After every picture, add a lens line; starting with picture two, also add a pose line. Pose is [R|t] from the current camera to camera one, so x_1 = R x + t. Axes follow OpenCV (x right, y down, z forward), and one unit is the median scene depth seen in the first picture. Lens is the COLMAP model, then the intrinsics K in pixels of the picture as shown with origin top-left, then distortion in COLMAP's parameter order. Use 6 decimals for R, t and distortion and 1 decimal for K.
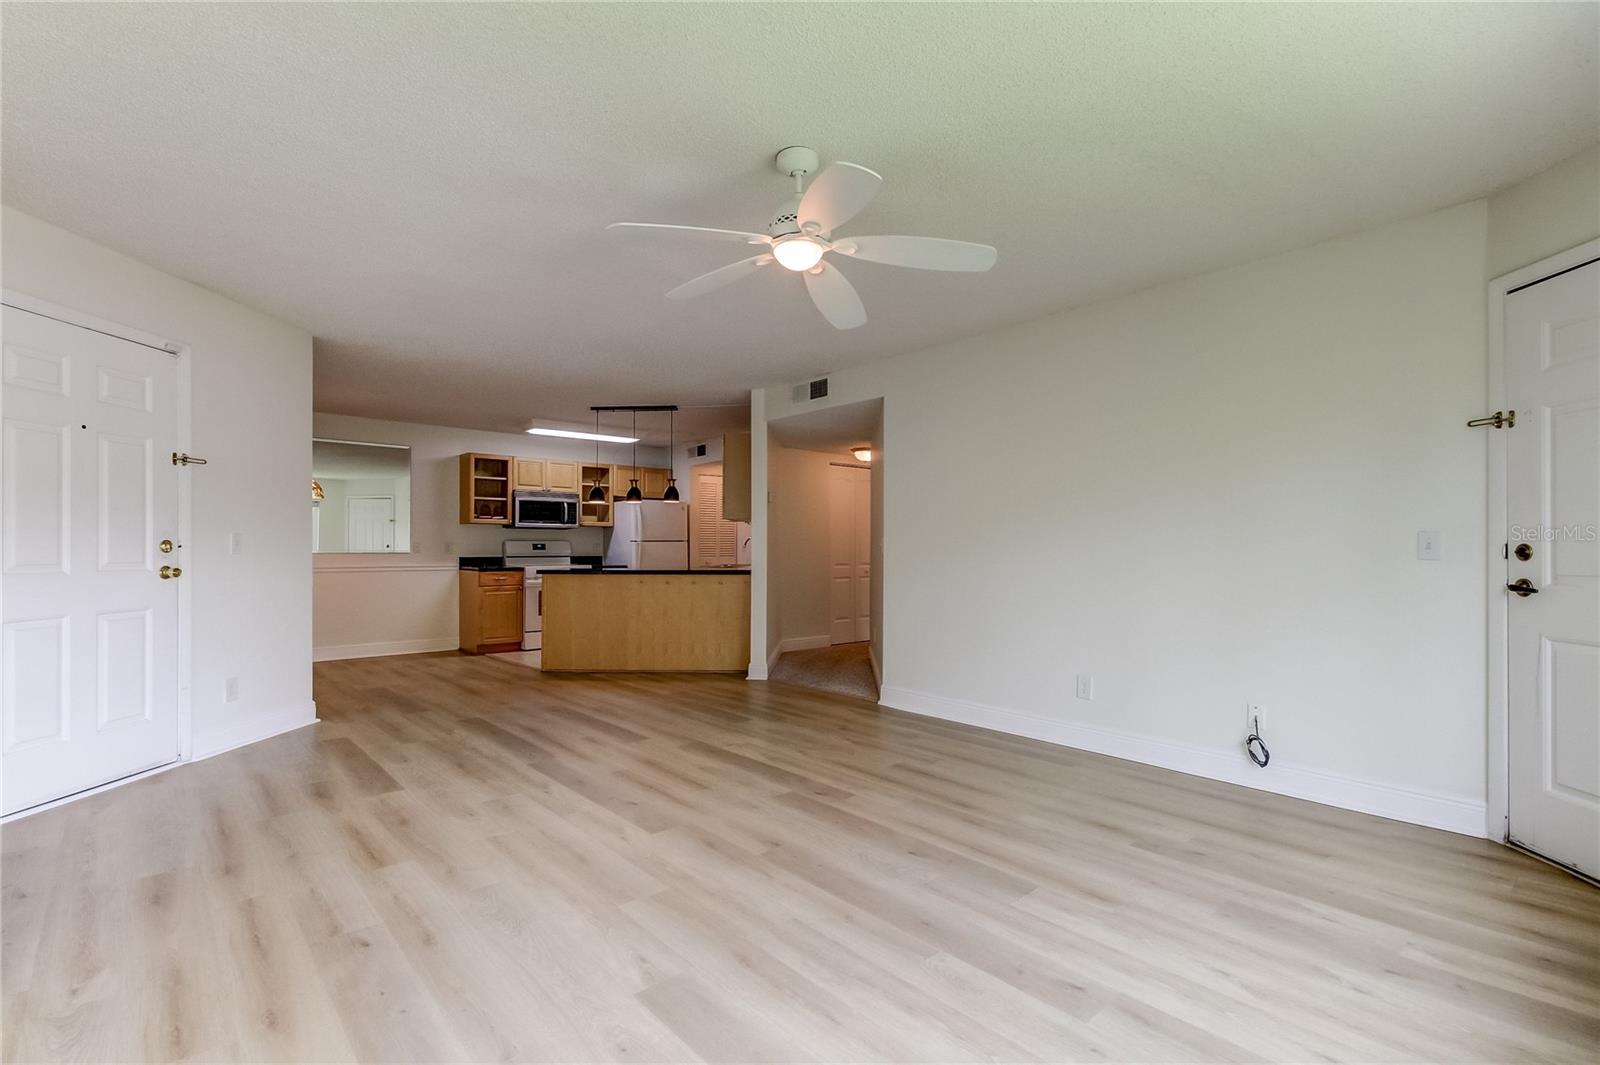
lens RADIAL K [[741.5, 0, 797.2], [0, 741.5, 530.7], [0, 0, 1]] dist [-0.000194, 0.000042]
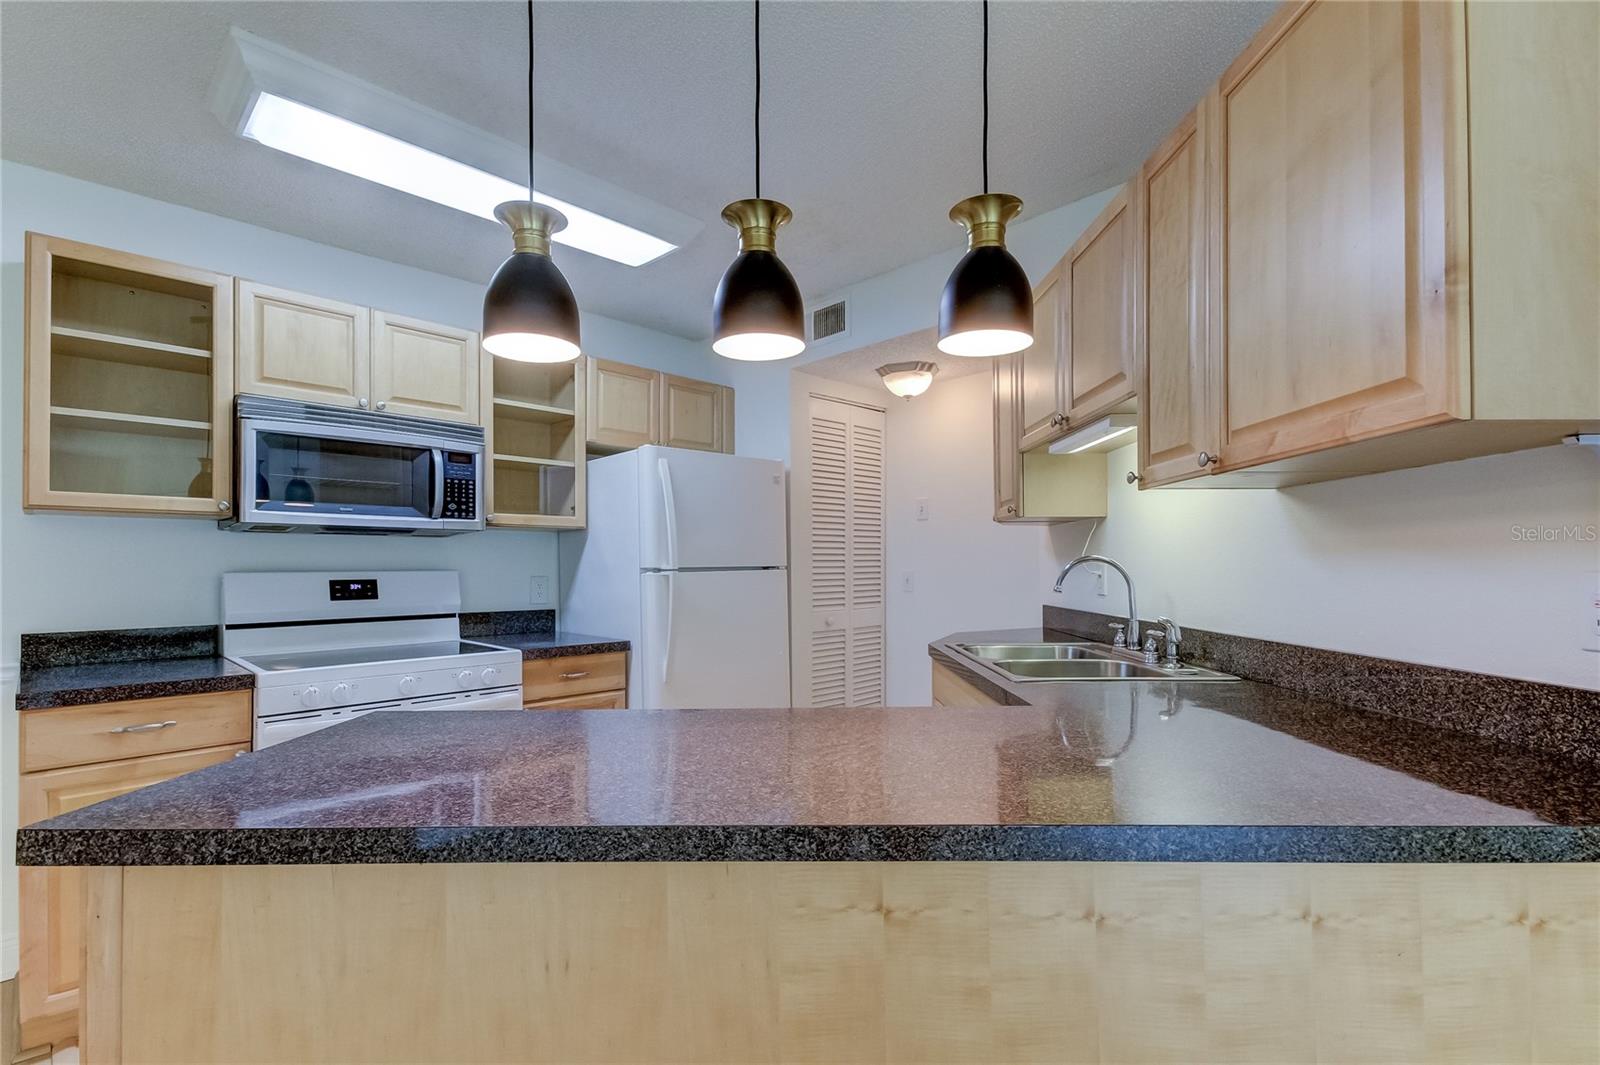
lens RADIAL K [[741.5, 0, 805.4], [0, 741.5, 540.2], [0, 0, 1]] dist [-0.000194, 0.000042]
pose [[0.997055, -0.001704, 0.076674, -0.178787], [0.002513, 0.999942, -0.010466, 0.004364], [-0.076651, 0.010628, 0.997001, 0.668343]]
